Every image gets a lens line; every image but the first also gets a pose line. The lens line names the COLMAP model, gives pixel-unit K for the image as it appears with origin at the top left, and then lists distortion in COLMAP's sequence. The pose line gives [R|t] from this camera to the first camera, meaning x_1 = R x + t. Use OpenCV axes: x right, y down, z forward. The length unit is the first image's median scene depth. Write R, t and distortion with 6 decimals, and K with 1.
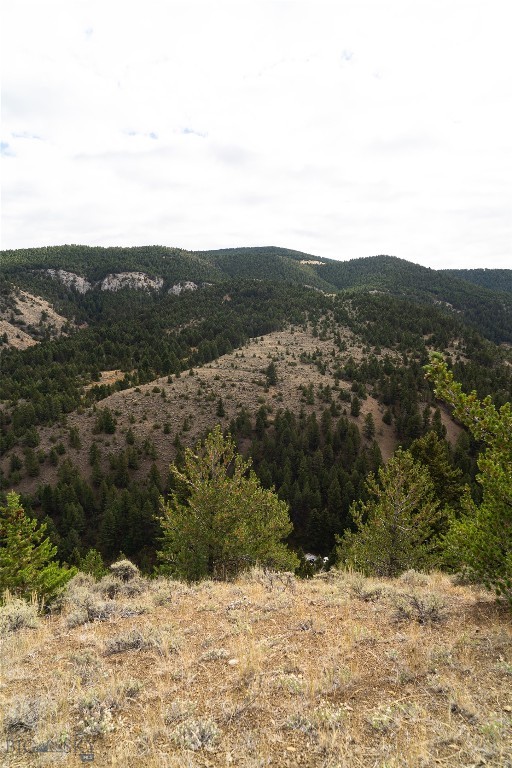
lens RADIAL K [[455.1, 0, 257.5], [0, 455.1, 382.4], [0, 0, 1]] dist [-0.003091, 0.000930]
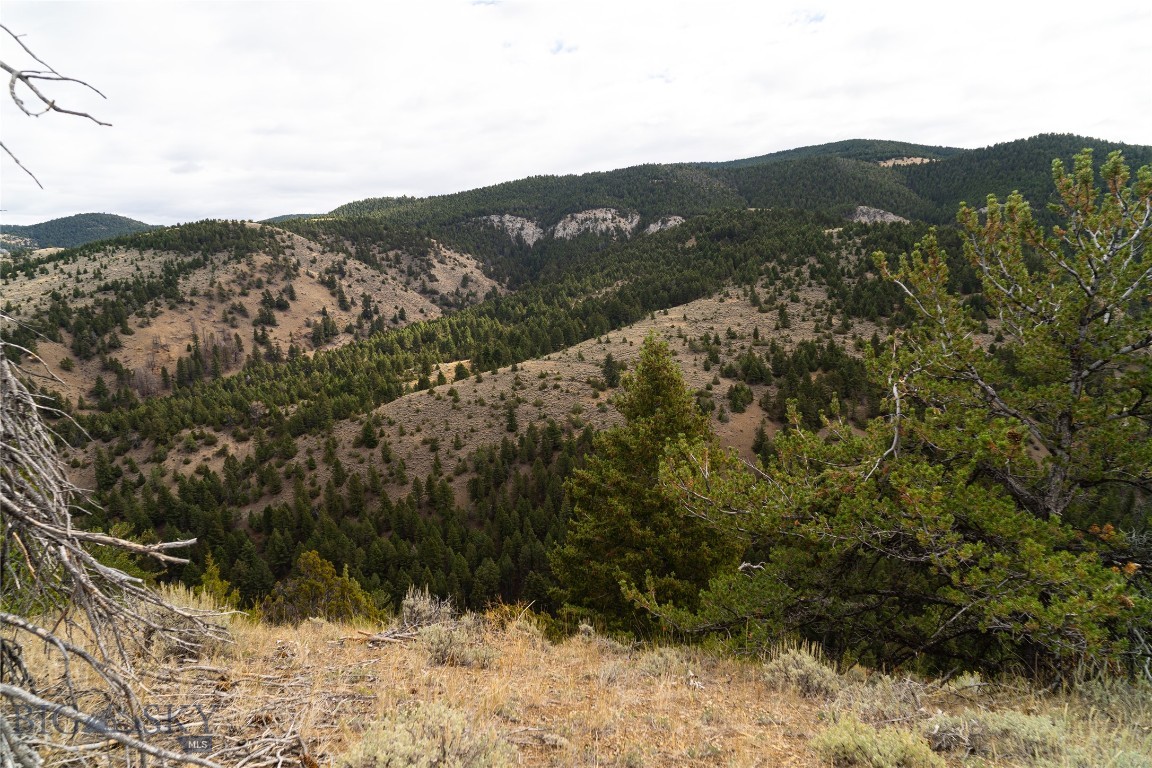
lens RADIAL K [[681.0, 0, 572.3], [0, 681.0, 385.2], [0, 0, 1]] dist [-0.004999, 0.003870]
pose [[0.915666, 0.016704, -0.401592, 0.363727], [-0.001059, 0.999233, 0.039147, -0.034204], [0.401938, -0.035420, 0.914982, 0.030945]]
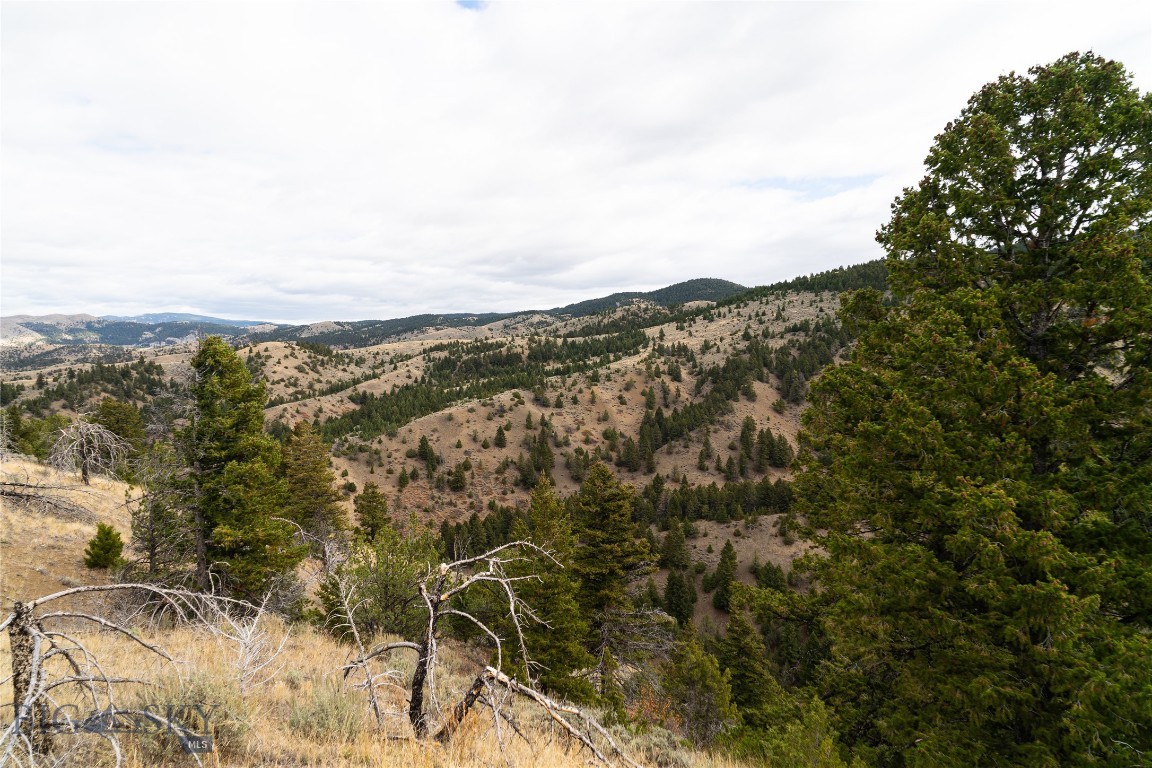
lens RADIAL K [[717.1, 0, 546.9], [0, 717.1, 383.4], [0, 0, 1]] dist [-0.009766, 0.003208]
pose [[0.376853, 0.021853, -0.926015, -0.144846], [-0.112759, 0.993369, -0.022446, 0.016750], [0.919384, 0.112875, 0.376818, 0.016095]]
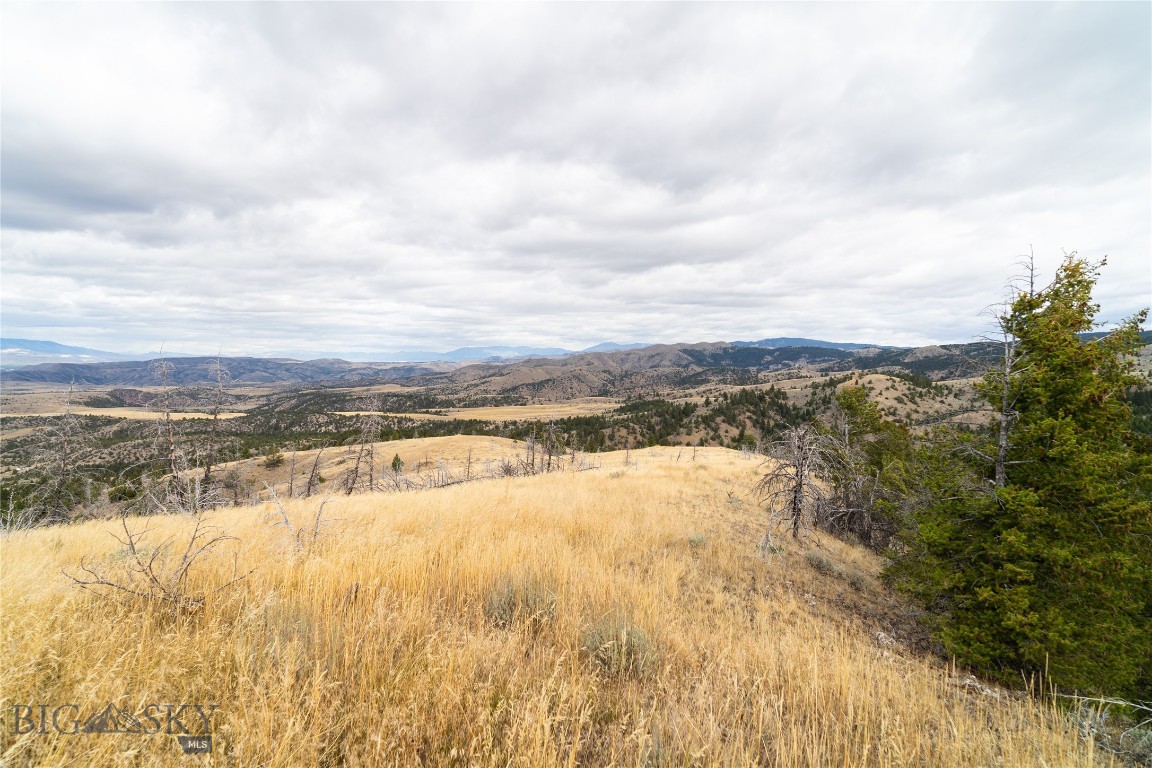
lens RADIAL K [[681.6, 0, 573.3], [0, 681.6, 384.7], [0, 0, 1]] dist [-0.006052, 0.004661]
pose [[-0.386227, -0.001596, -0.922402, 0.172825], [-0.137816, 0.988874, 0.055995, -0.018112], [0.912050, 0.148748, -0.382150, 0.004682]]
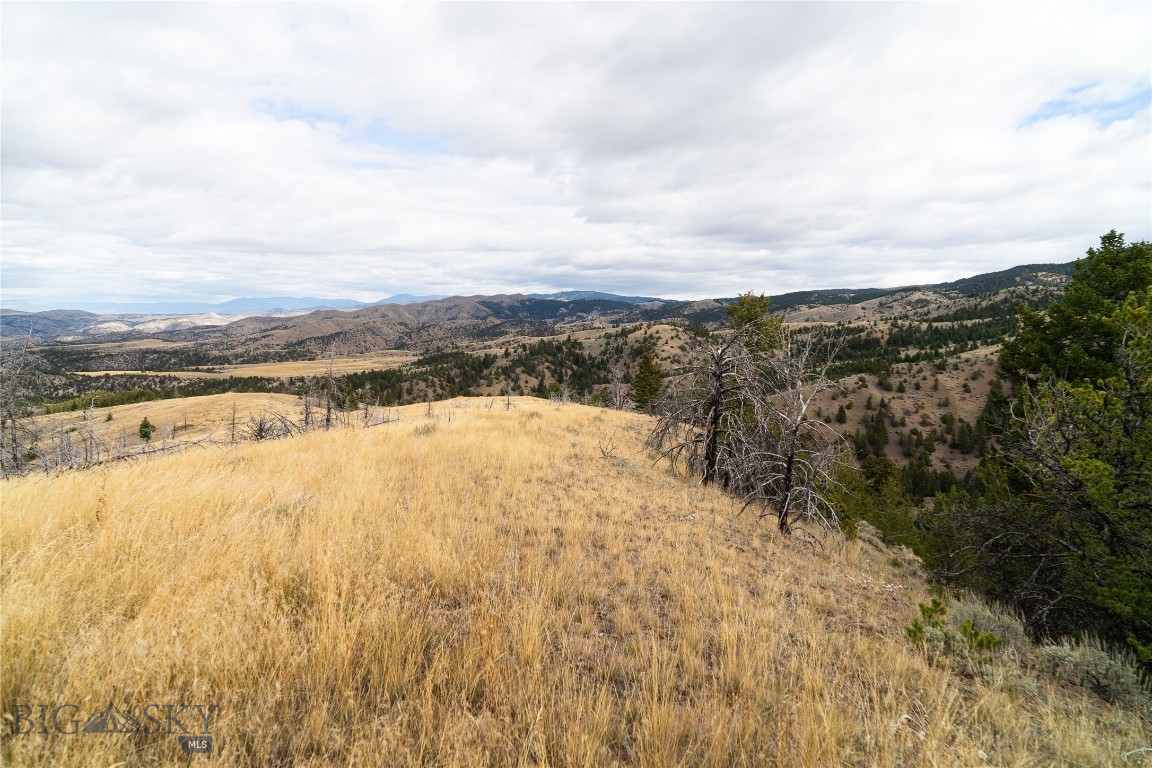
lens RADIAL K [[681.5, 0, 572.5], [0, 681.5, 386.4], [0, 0, 1]] dist [-0.006355, 0.005594]
pose [[-0.104231, 0.072056, -0.991939, 0.141364], [-0.139807, 0.986407, 0.086345, -0.012081], [0.984678, 0.147680, -0.092740, -0.006218]]
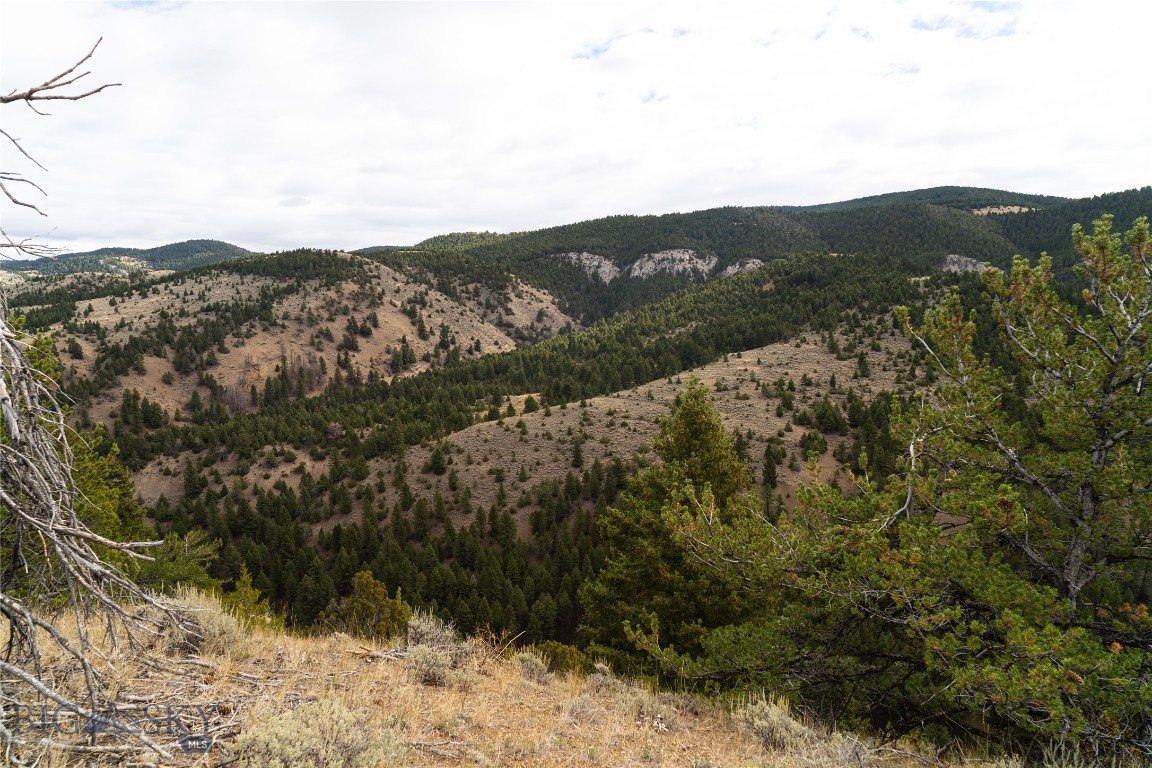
lens RADIAL K [[681.5, 0, 572.5], [0, 681.5, 386.4], [0, 0, 1]] dist [-0.006355, 0.005594]
pose [[0.868326, 0.040545, -0.494334, 0.365790], [-0.052563, 0.998563, -0.010428, -0.034380], [0.493201, 0.035038, 0.869209, 0.030972]]
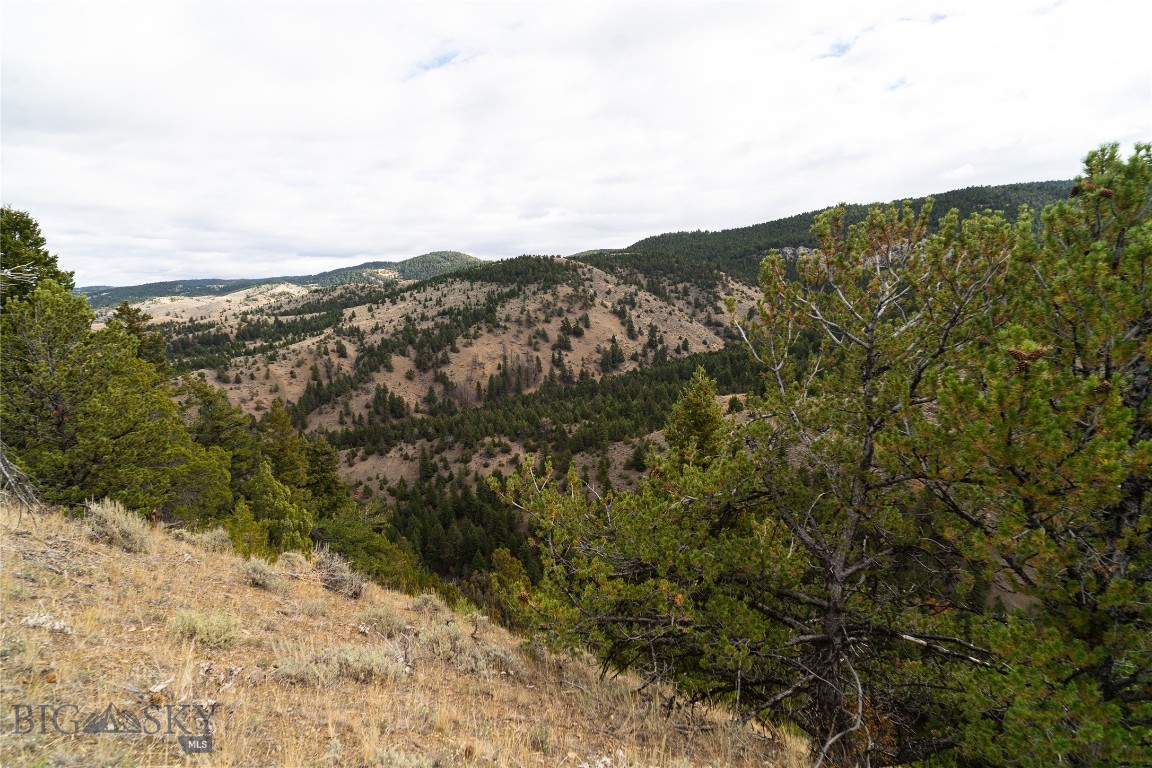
lens RADIAL K [[681.1, 0, 573.3], [0, 681.1, 381.5], [0, 0, 1]] dist [-0.007195, 0.004268]
pose [[0.678004, 0.047010, -0.733553, 0.378611], [-0.067266, 0.997733, 0.001767, -0.034685], [0.731973, 0.048145, 0.679630, 0.035470]]
